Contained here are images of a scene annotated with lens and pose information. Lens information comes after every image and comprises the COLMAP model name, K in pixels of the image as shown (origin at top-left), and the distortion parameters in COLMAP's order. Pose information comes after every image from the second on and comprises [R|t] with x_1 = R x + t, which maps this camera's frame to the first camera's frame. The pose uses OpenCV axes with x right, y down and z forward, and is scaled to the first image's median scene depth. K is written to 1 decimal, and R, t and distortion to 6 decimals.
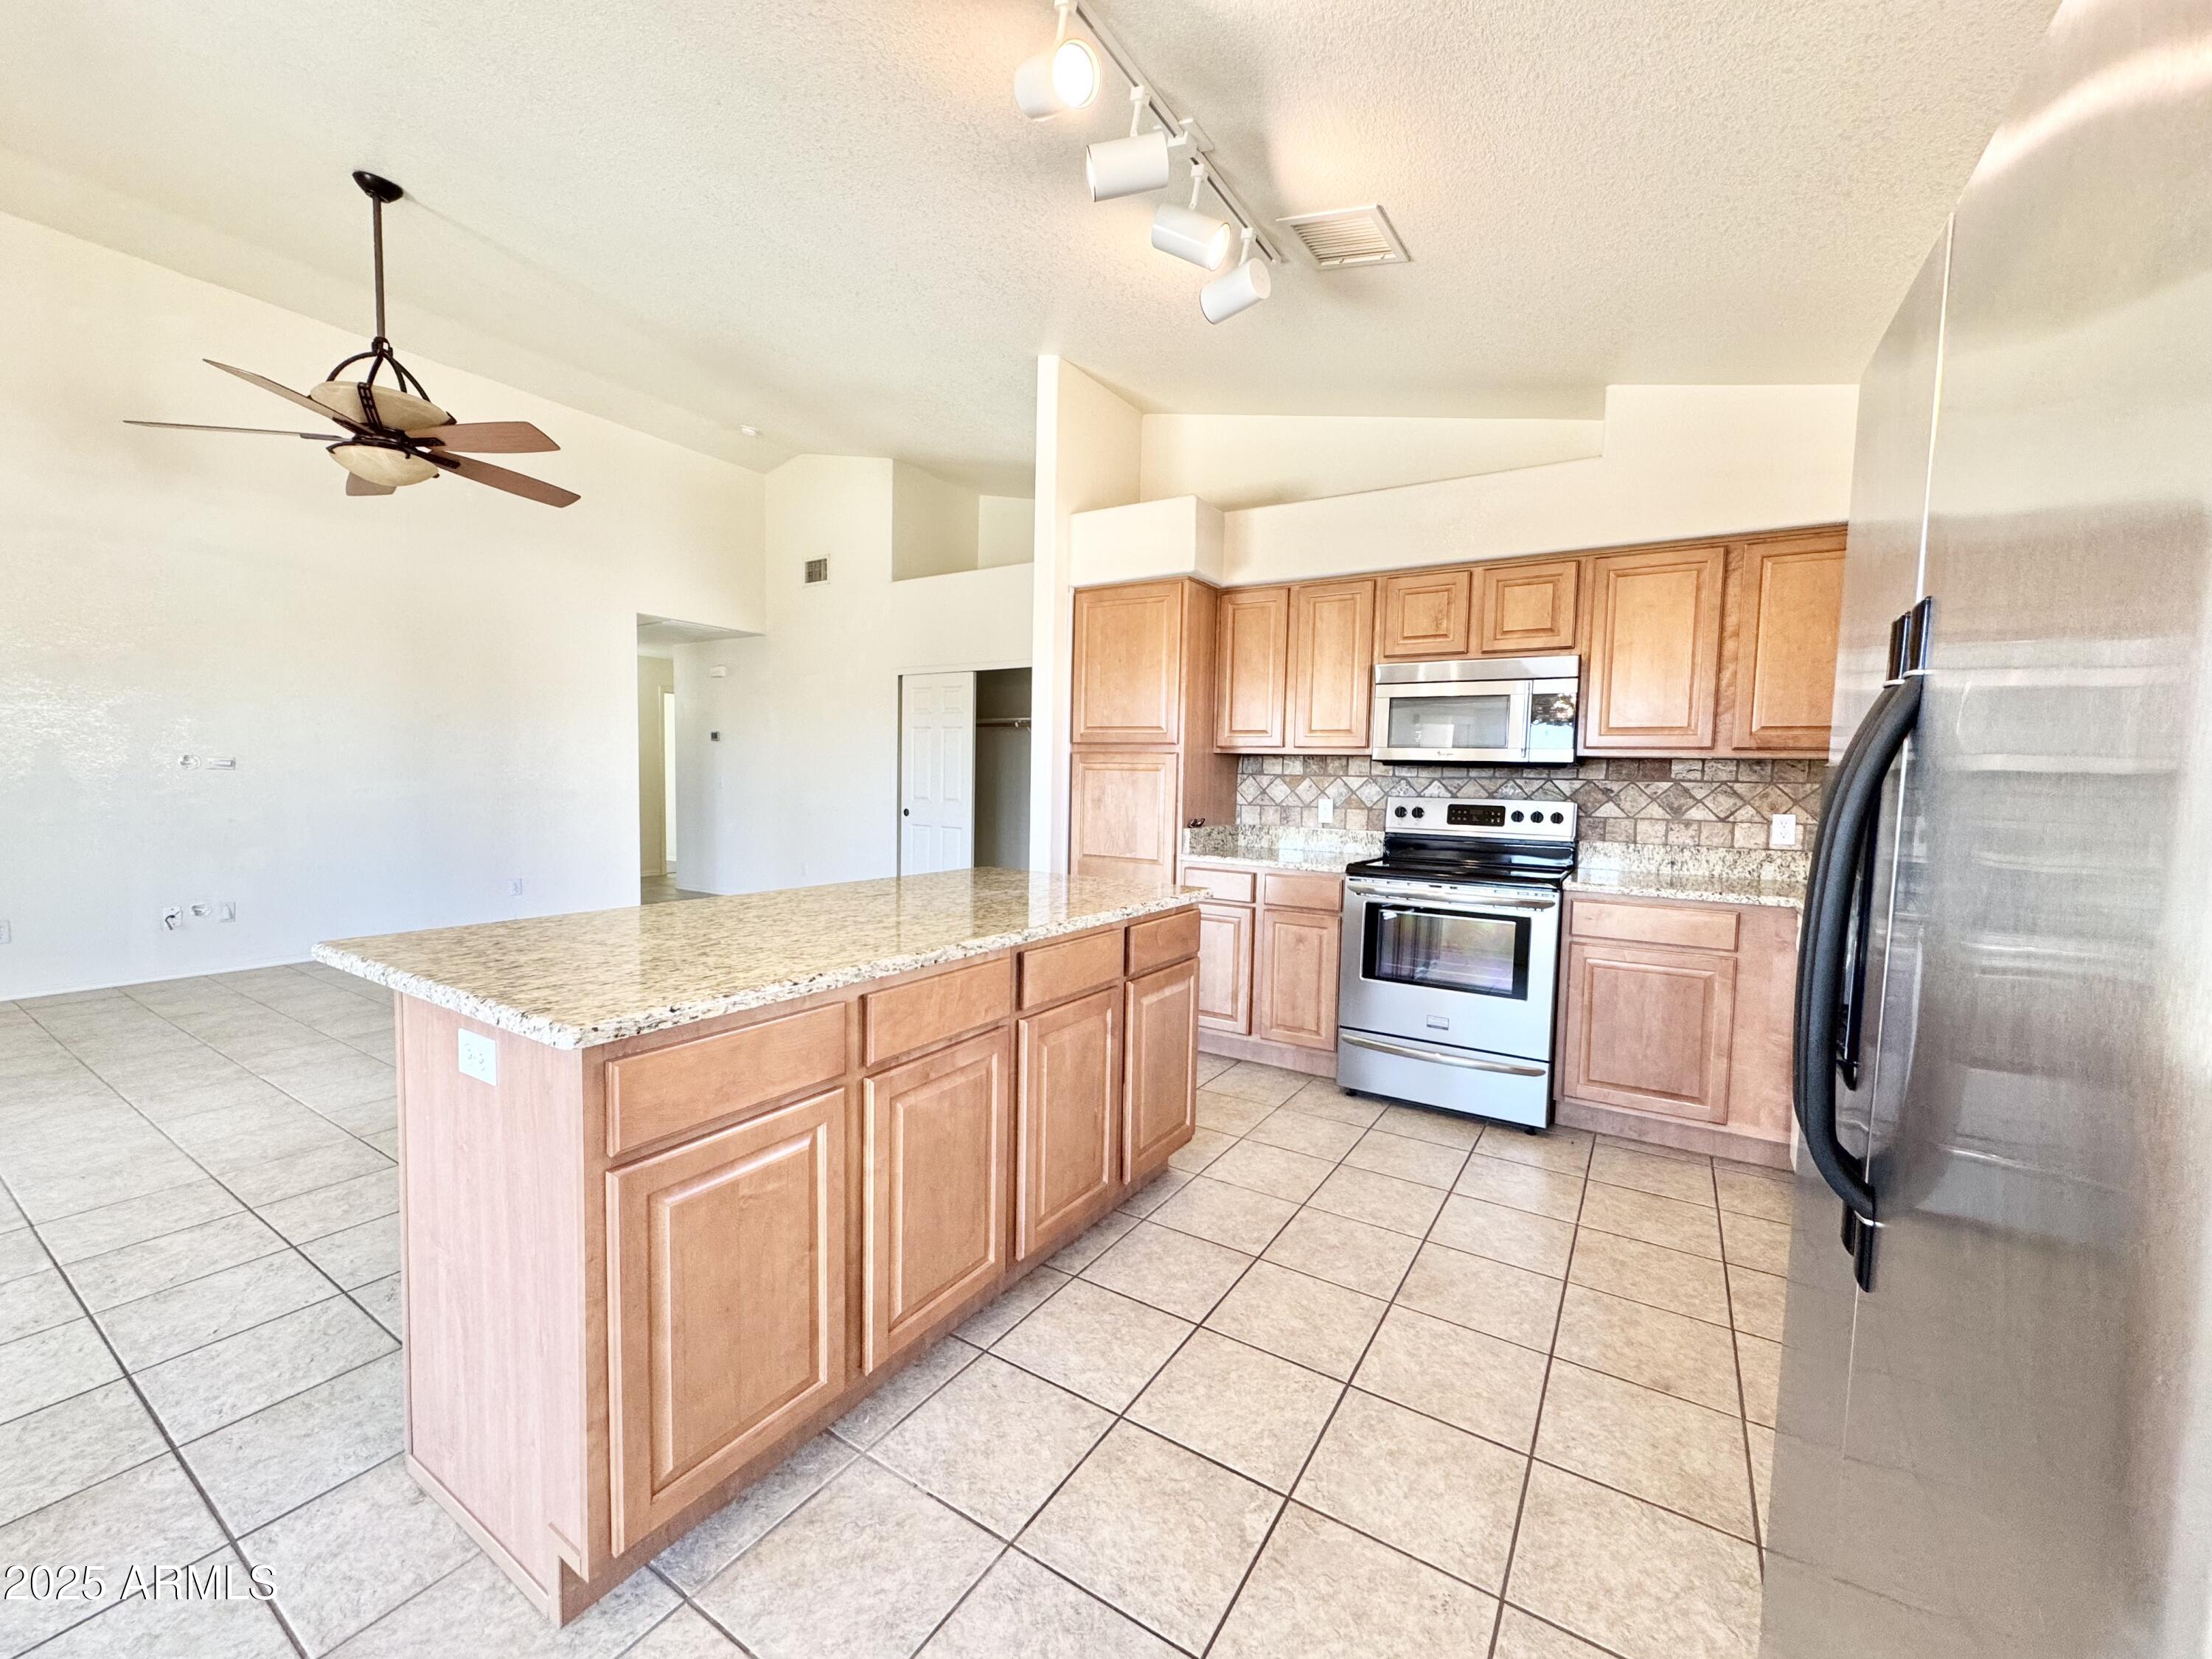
lens RADIAL K [[881.2, 0, 1101.2], [0, 881.2, 827.6], [0, 0, 1]] dist [-0.001481, -0.000565]
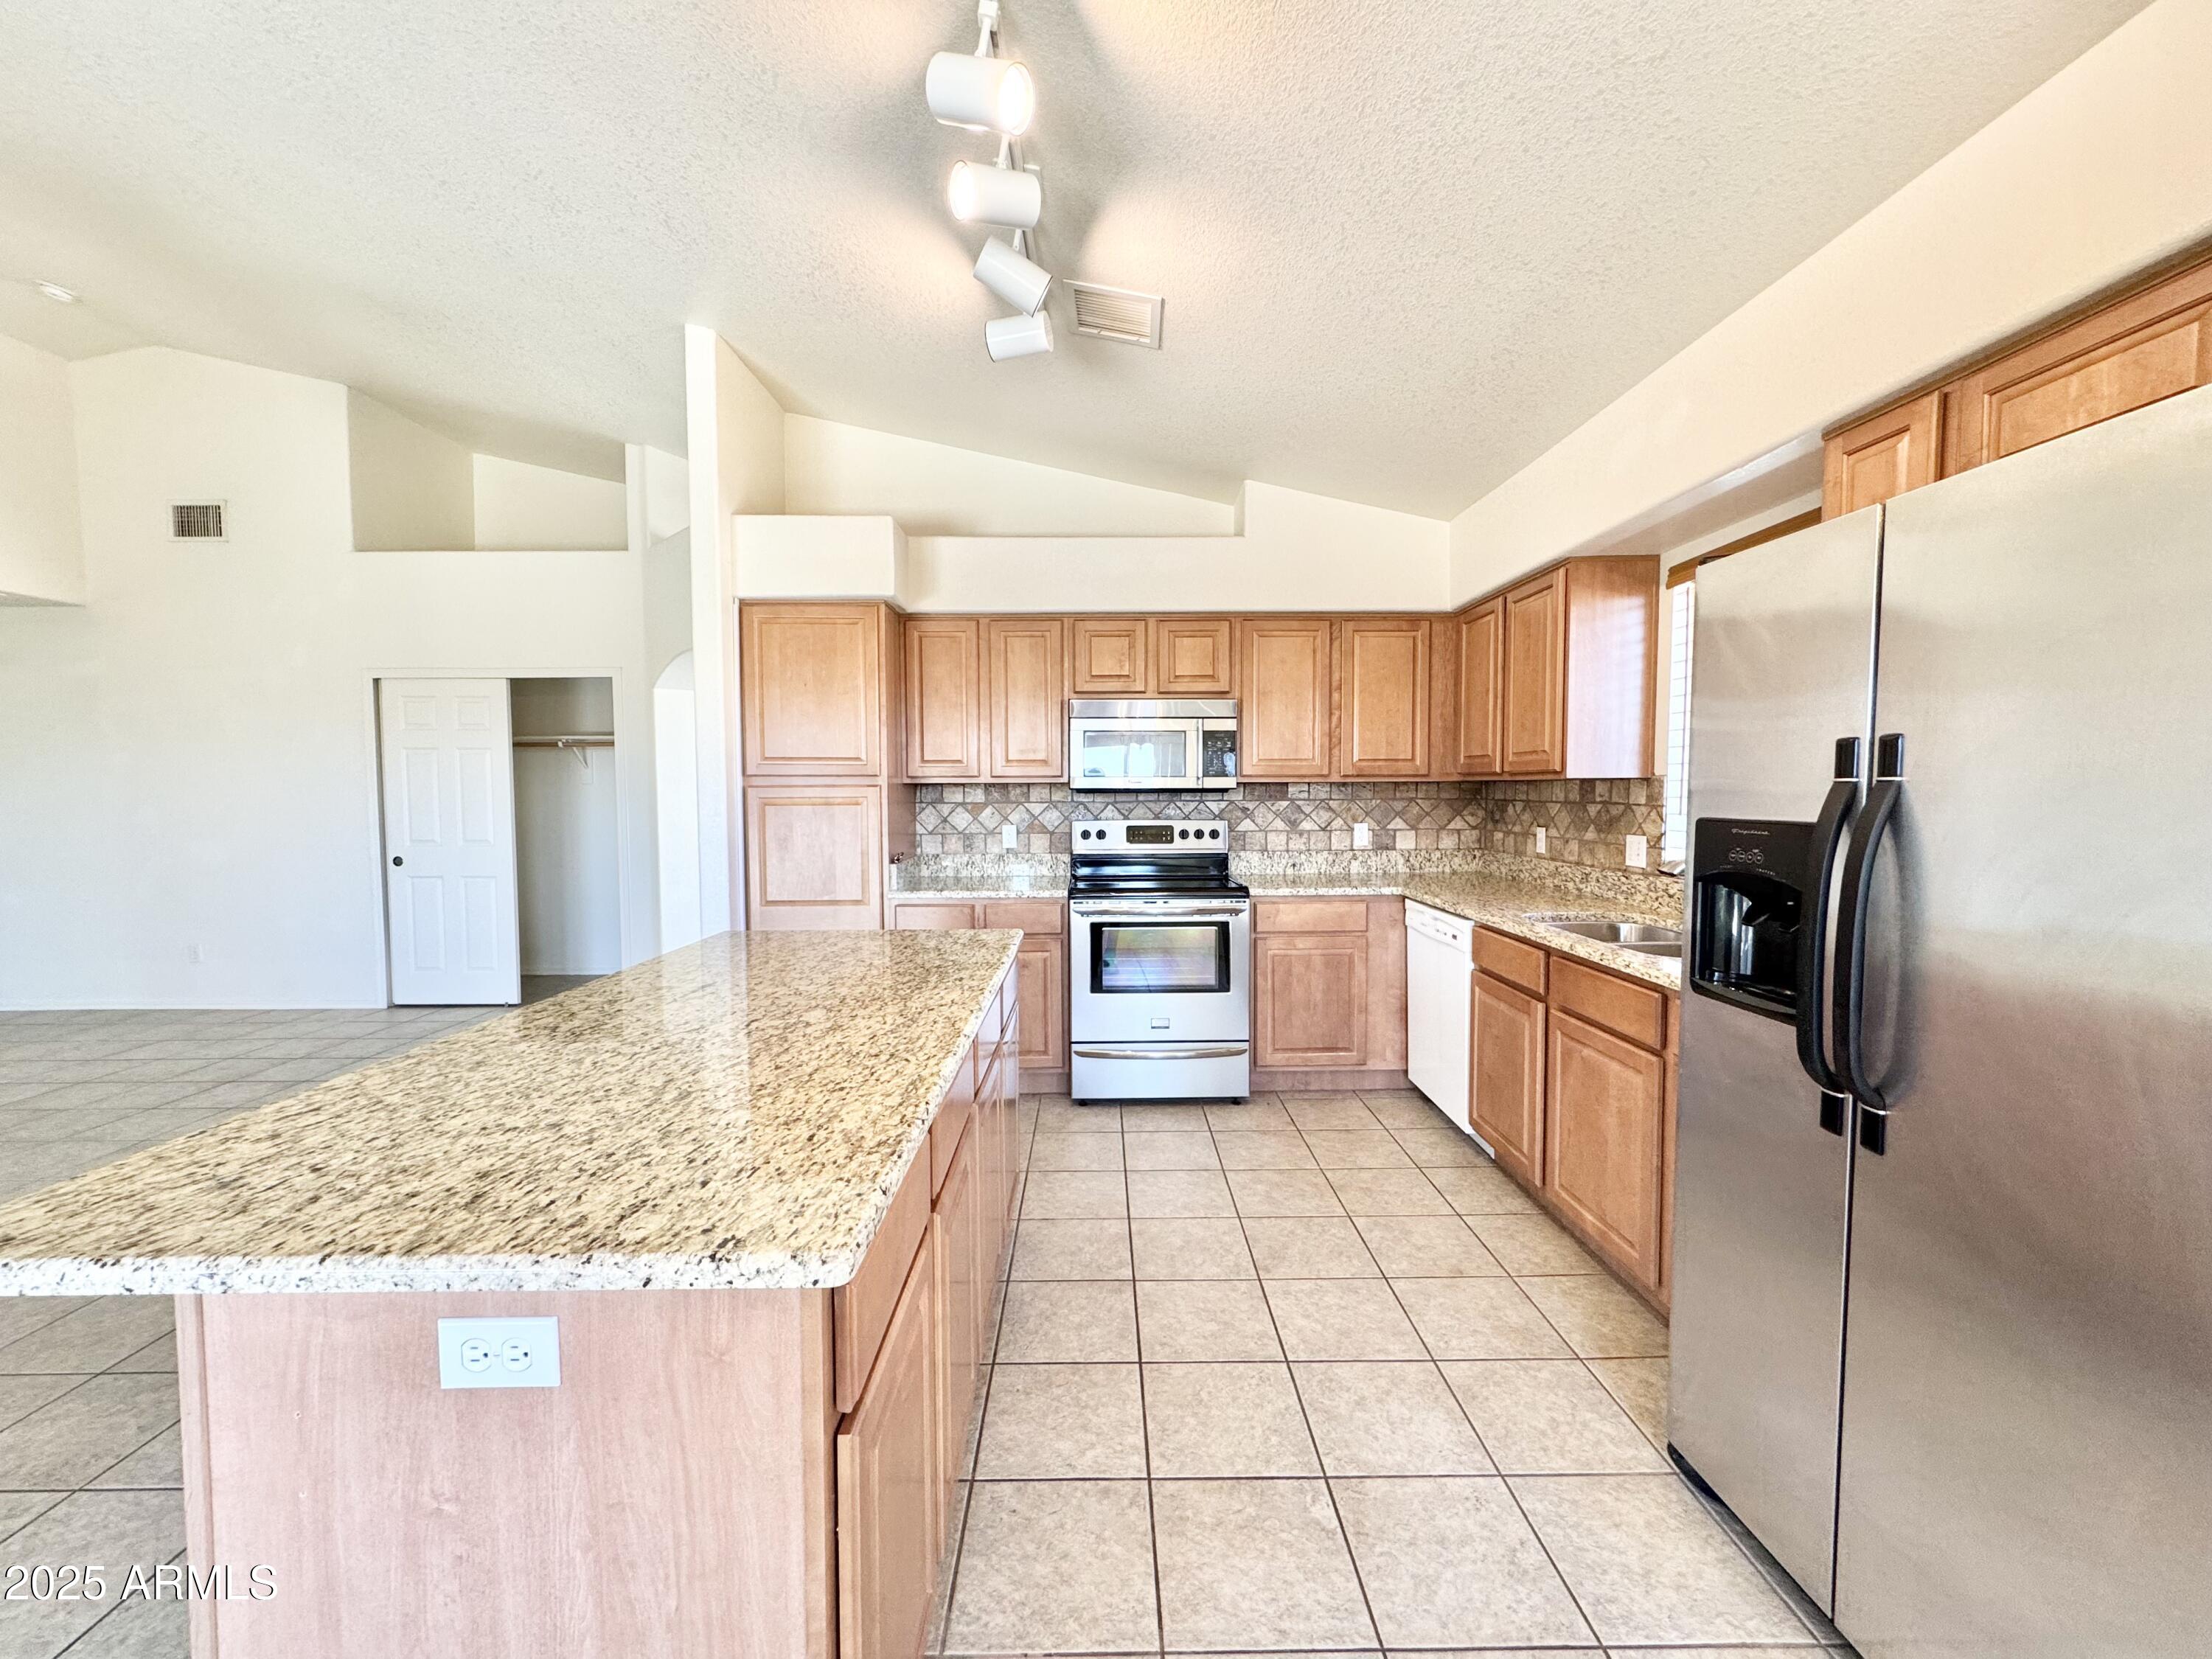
lens RADIAL K [[881.2, 0, 1101.2], [0, 881.2, 827.6], [0, 0, 1]] dist [-0.001481, -0.000565]
pose [[0.837618, -0.051017, 0.543869, -0.250051], [0.055837, 0.998411, 0.007660, -0.036212], [-0.543396, 0.023952, 0.839135, 0.084312]]
